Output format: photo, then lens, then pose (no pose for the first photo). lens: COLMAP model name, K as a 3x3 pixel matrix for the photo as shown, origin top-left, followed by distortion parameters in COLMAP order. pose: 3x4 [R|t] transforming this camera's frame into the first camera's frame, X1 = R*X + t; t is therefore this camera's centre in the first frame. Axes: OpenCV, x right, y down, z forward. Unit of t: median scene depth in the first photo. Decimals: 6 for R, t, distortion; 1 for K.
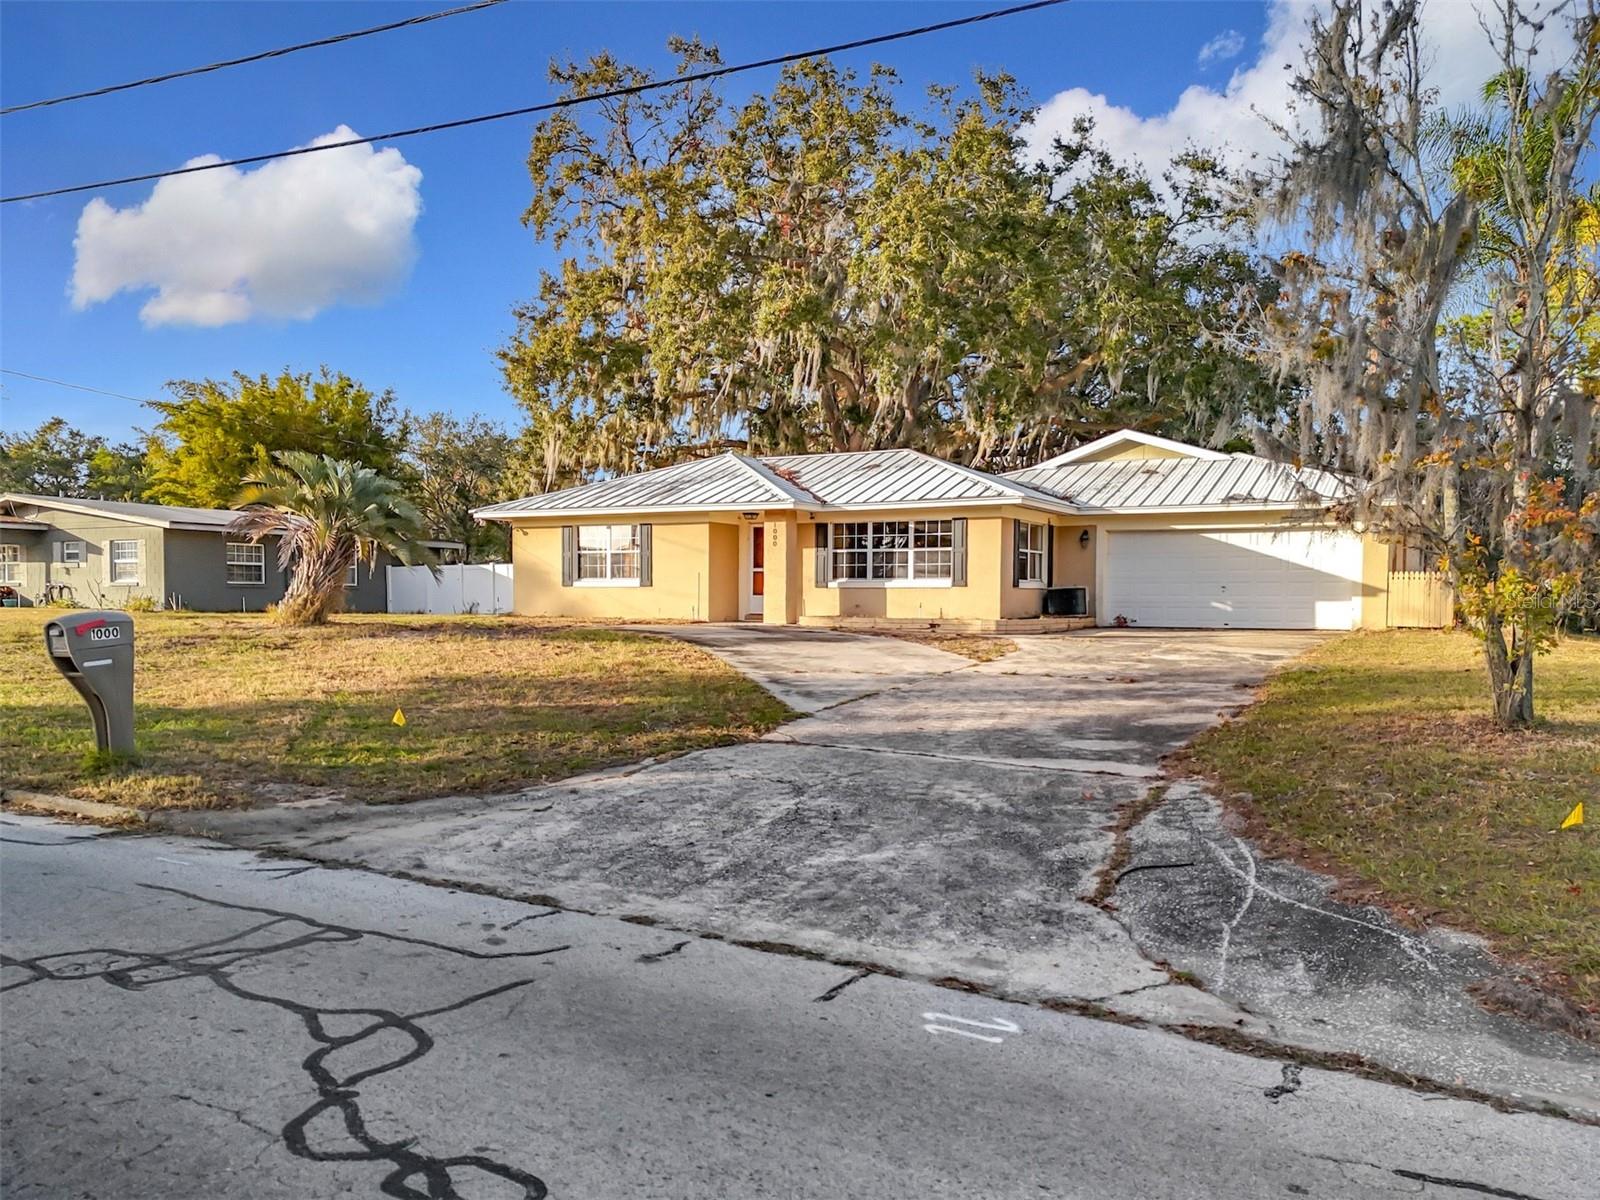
lens RADIAL K [[1146.5, 0, 797.1], [0, 1146.5, 626.3], [0, 0, 1]] dist [0.007472, -0.006232]
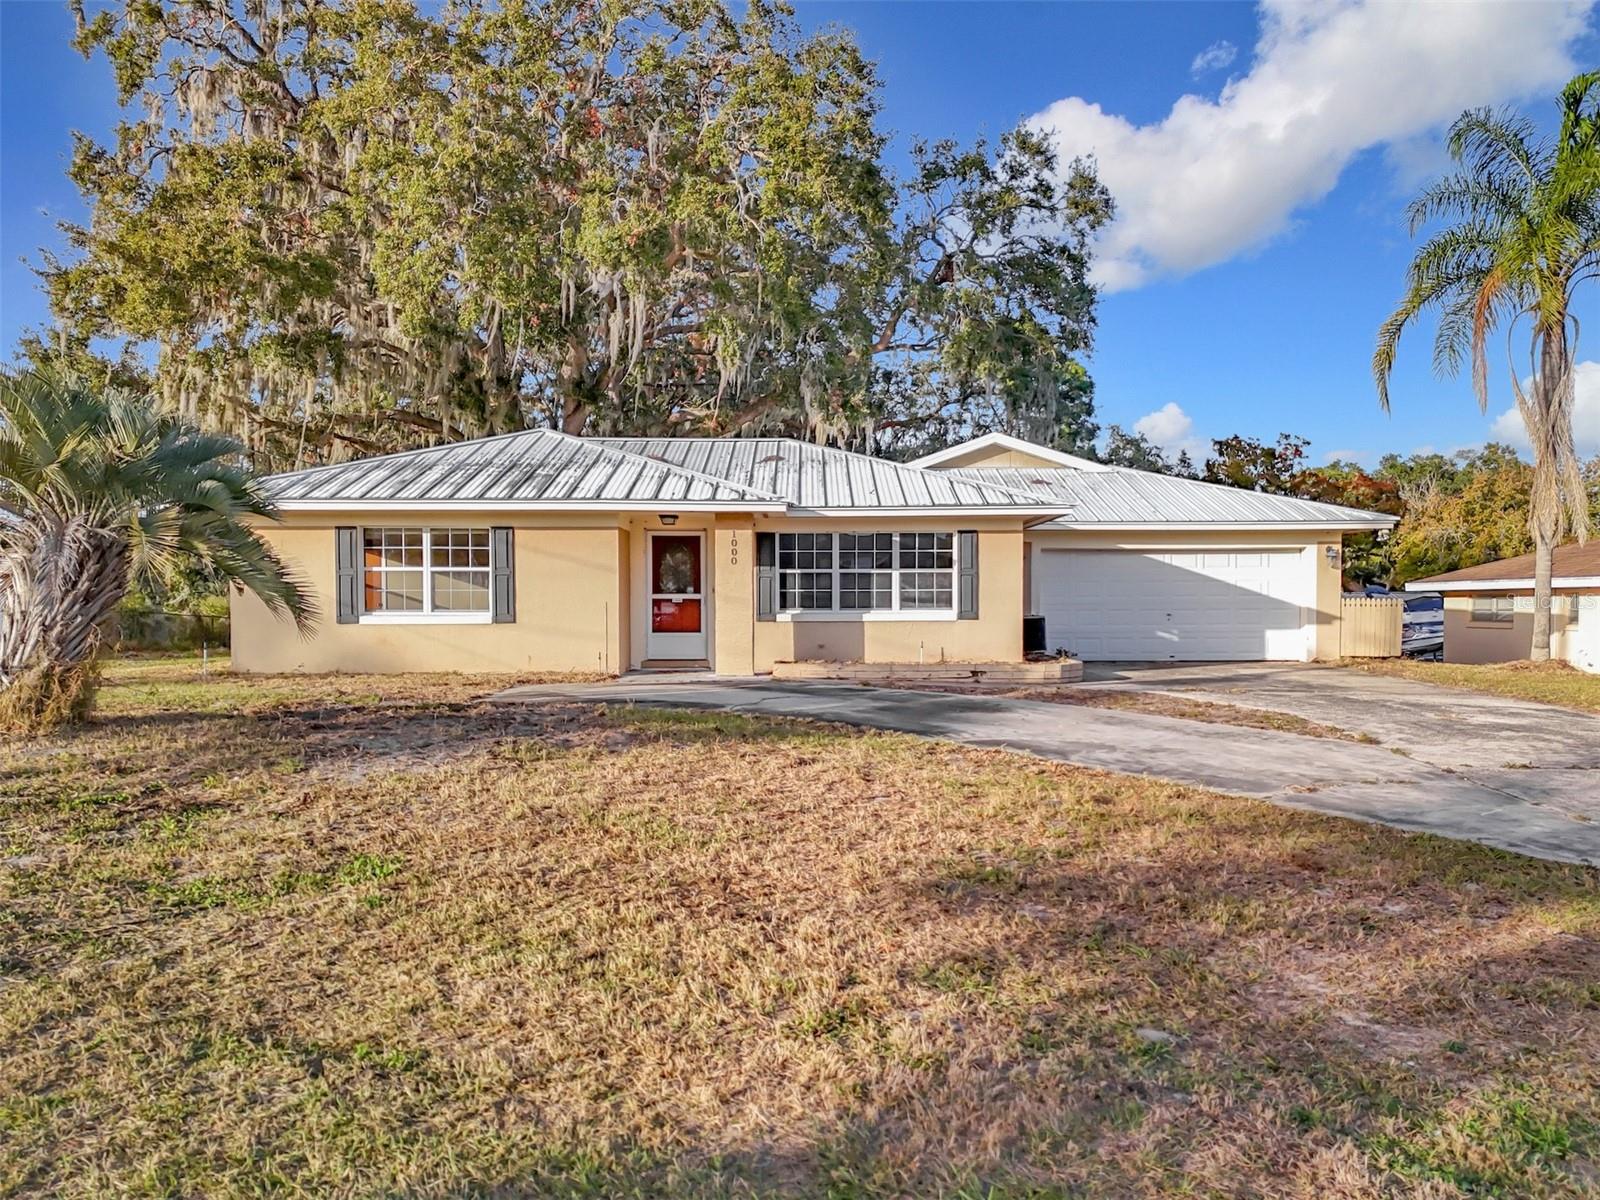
lens RADIAL K [[1146.5, 0, 797.1], [0, 1146.5, 626.3], [0, 0, 1]] dist [0.007472, -0.006232]
pose [[0.863574, -0.017732, 0.503911, -0.332136], [0.021479, 0.999768, -0.001629, -0.029830], [-0.503765, 0.012230, 0.863754, 0.373747]]
